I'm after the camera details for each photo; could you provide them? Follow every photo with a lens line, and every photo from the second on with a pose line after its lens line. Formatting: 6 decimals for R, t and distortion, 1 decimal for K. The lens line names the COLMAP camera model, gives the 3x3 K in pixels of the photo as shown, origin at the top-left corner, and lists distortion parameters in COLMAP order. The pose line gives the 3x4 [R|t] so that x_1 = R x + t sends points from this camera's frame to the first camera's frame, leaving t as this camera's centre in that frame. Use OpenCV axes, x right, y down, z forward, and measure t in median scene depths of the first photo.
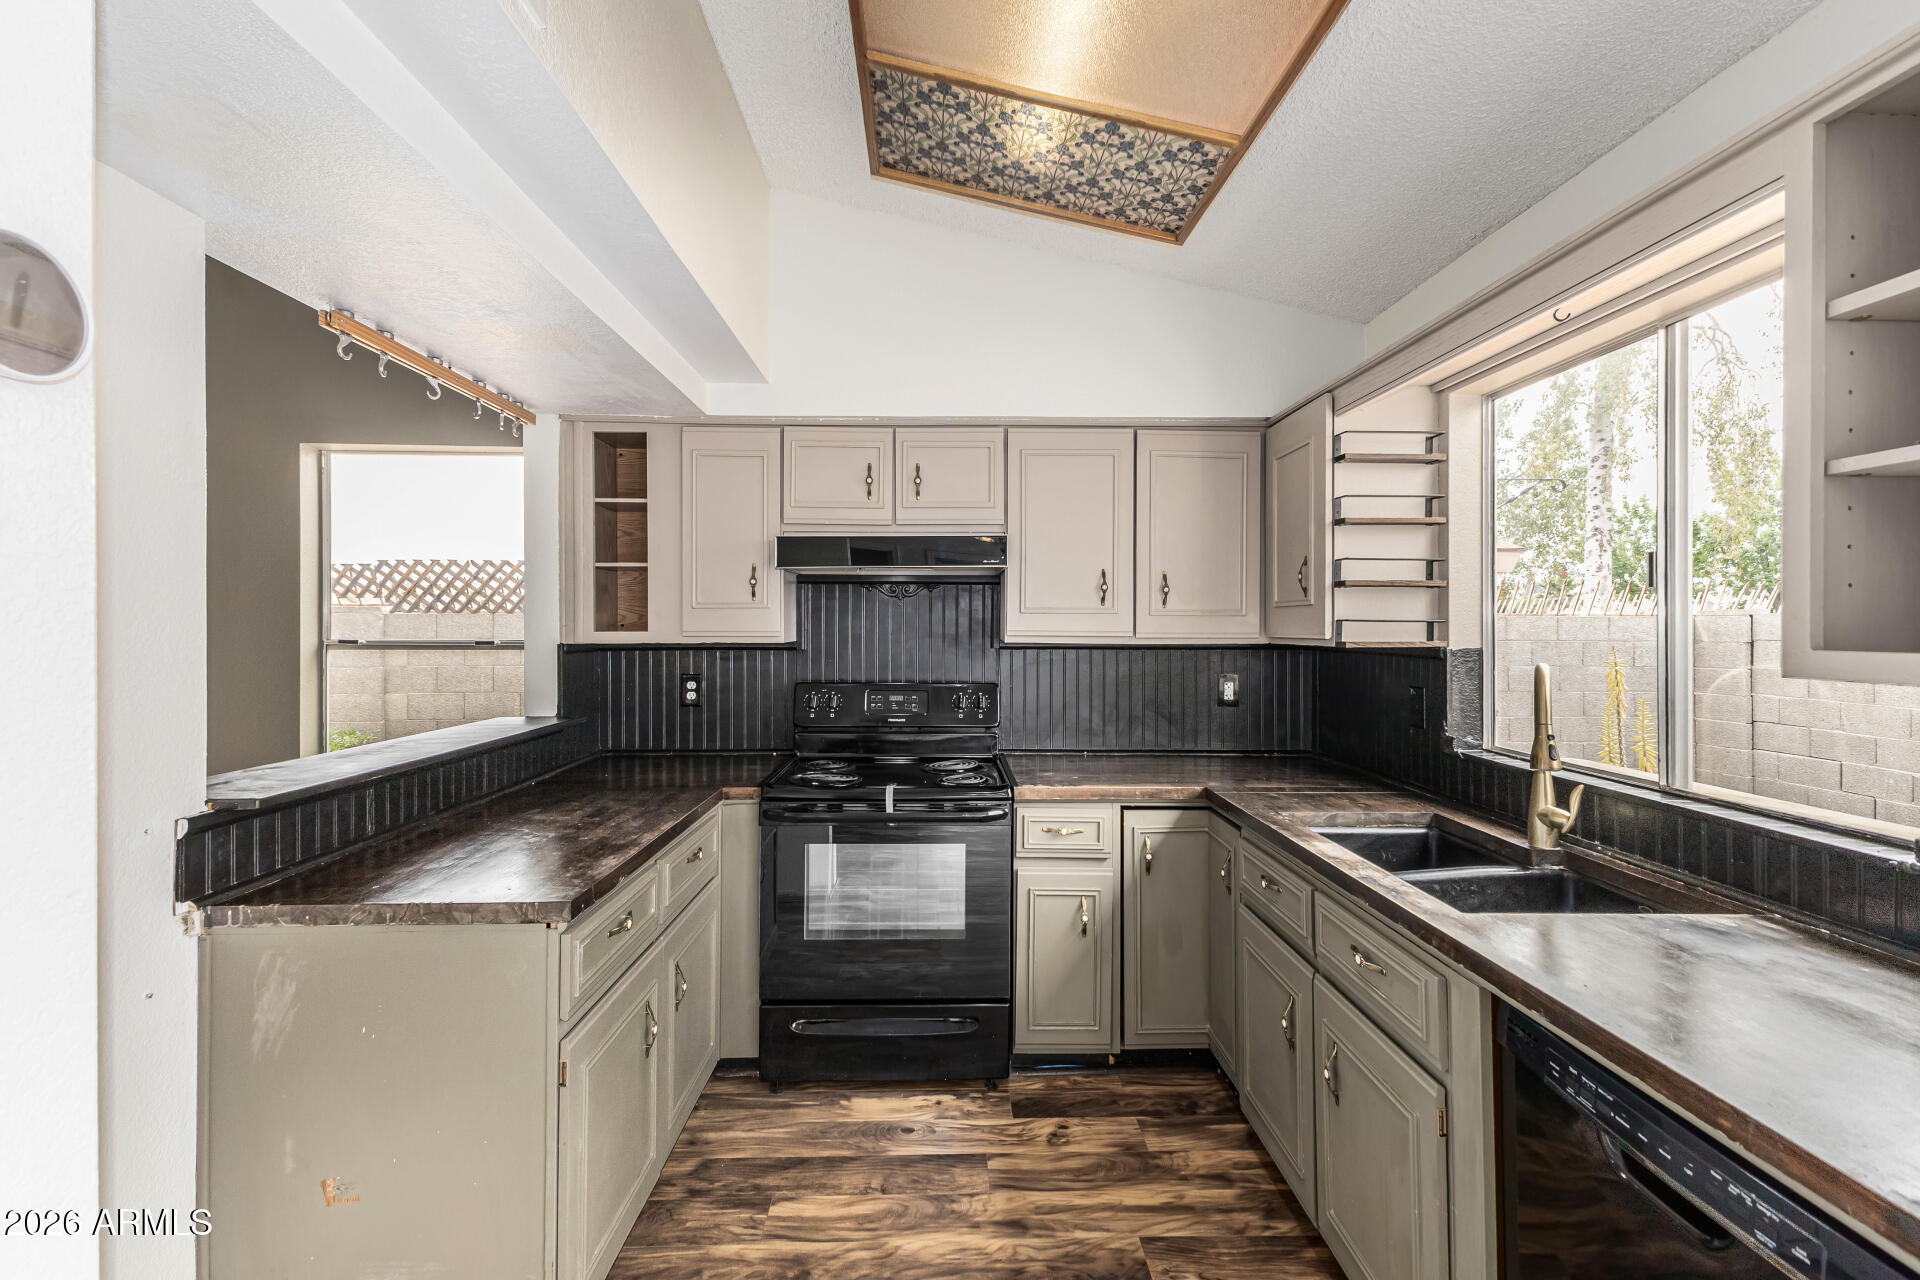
lens RADIAL K [[835.3, 0, 954.6], [0, 835.3, 633.8], [0, 0, 1]] dist [0.011379, -0.000533]
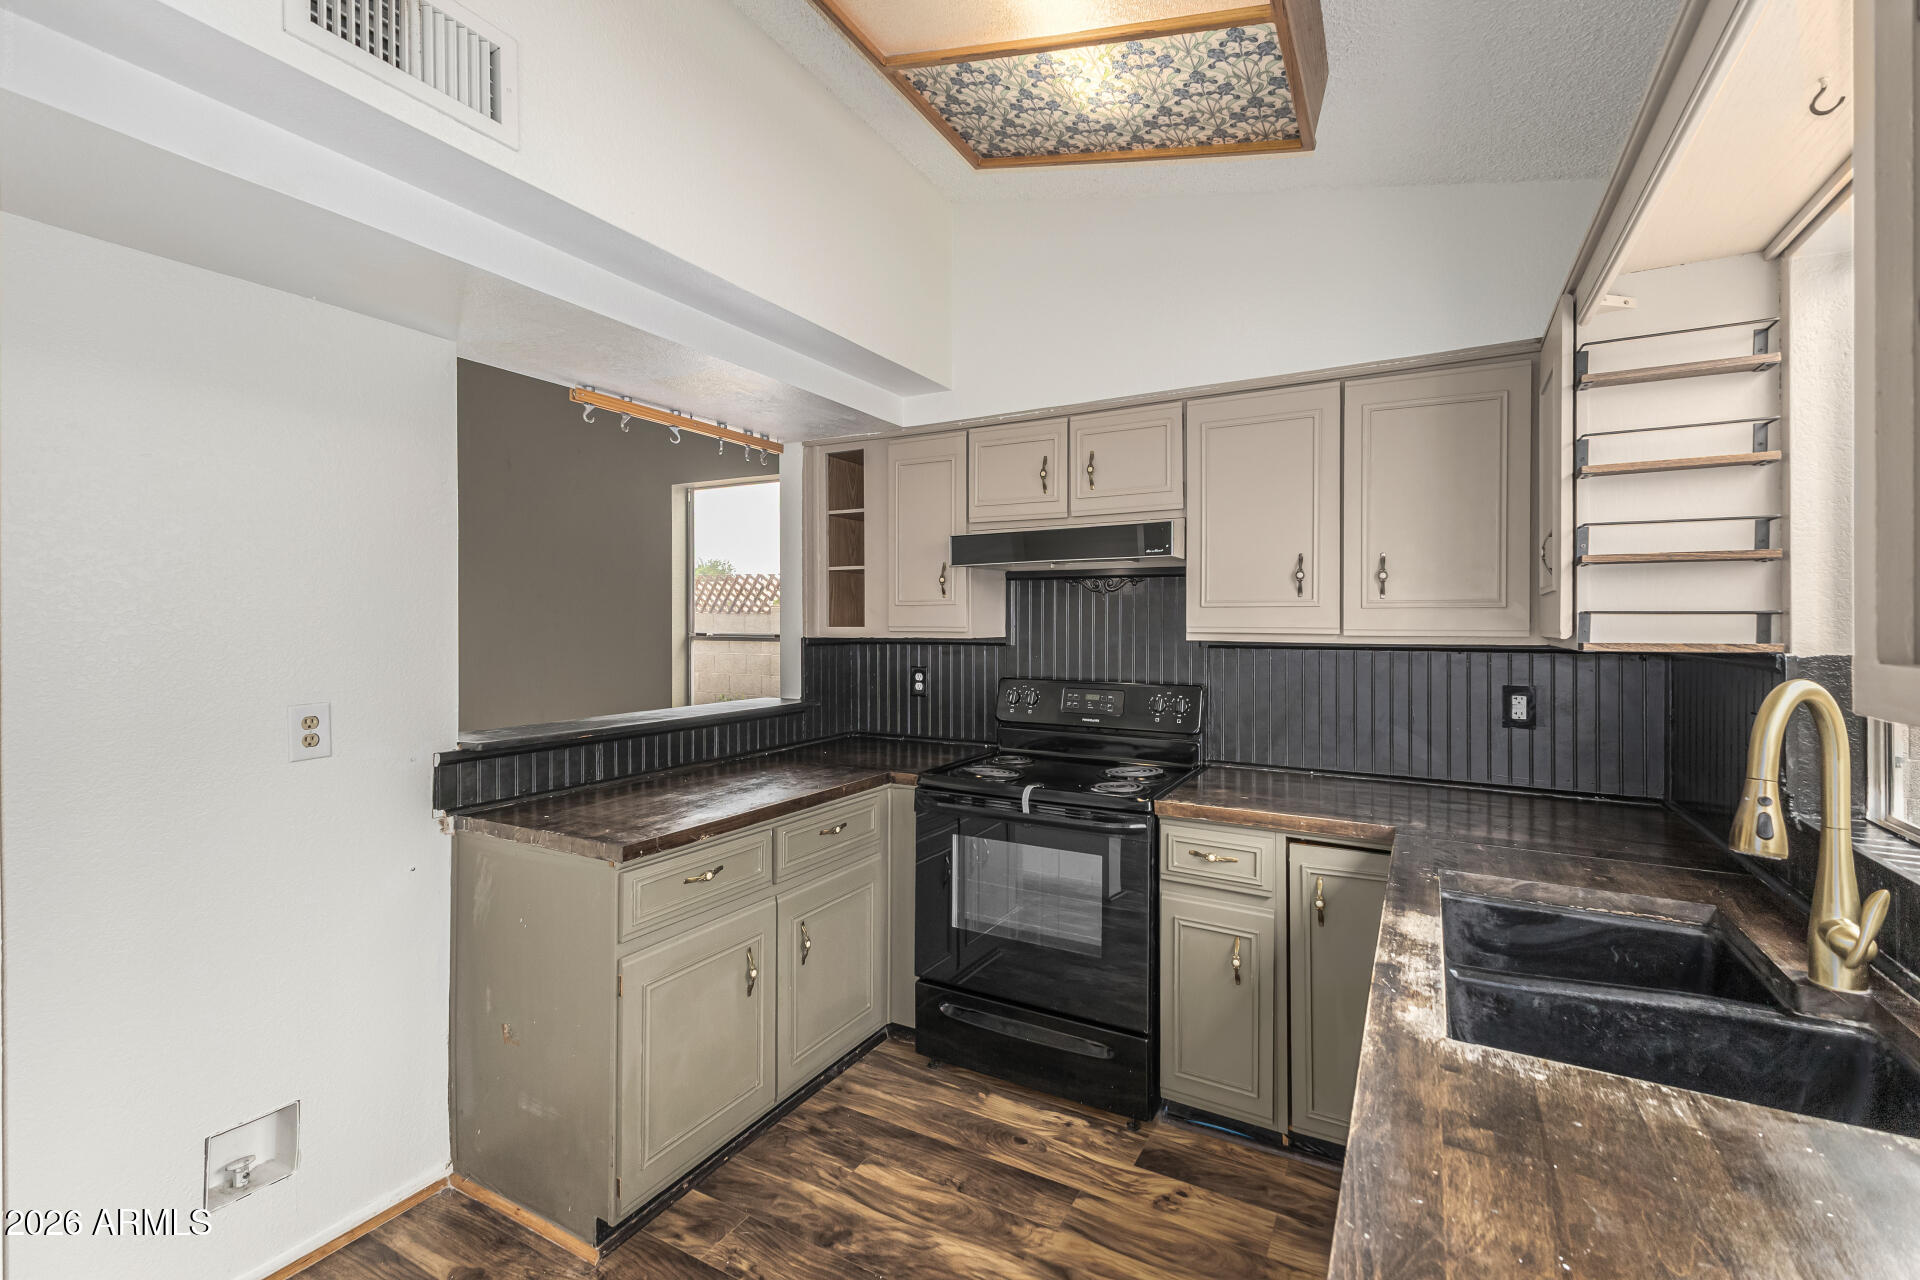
lens RADIAL K [[835.1, 0, 960.7], [0, 835.1, 628.8], [0, 0, 1]] dist [0.009175, 0.000125]
pose [[0.859280, 0.002837, -0.511498, 0.355627], [-0.004016, 0.999991, -0.001201, 0.000401], [0.511490, 0.003086, 0.859284, 0.119719]]
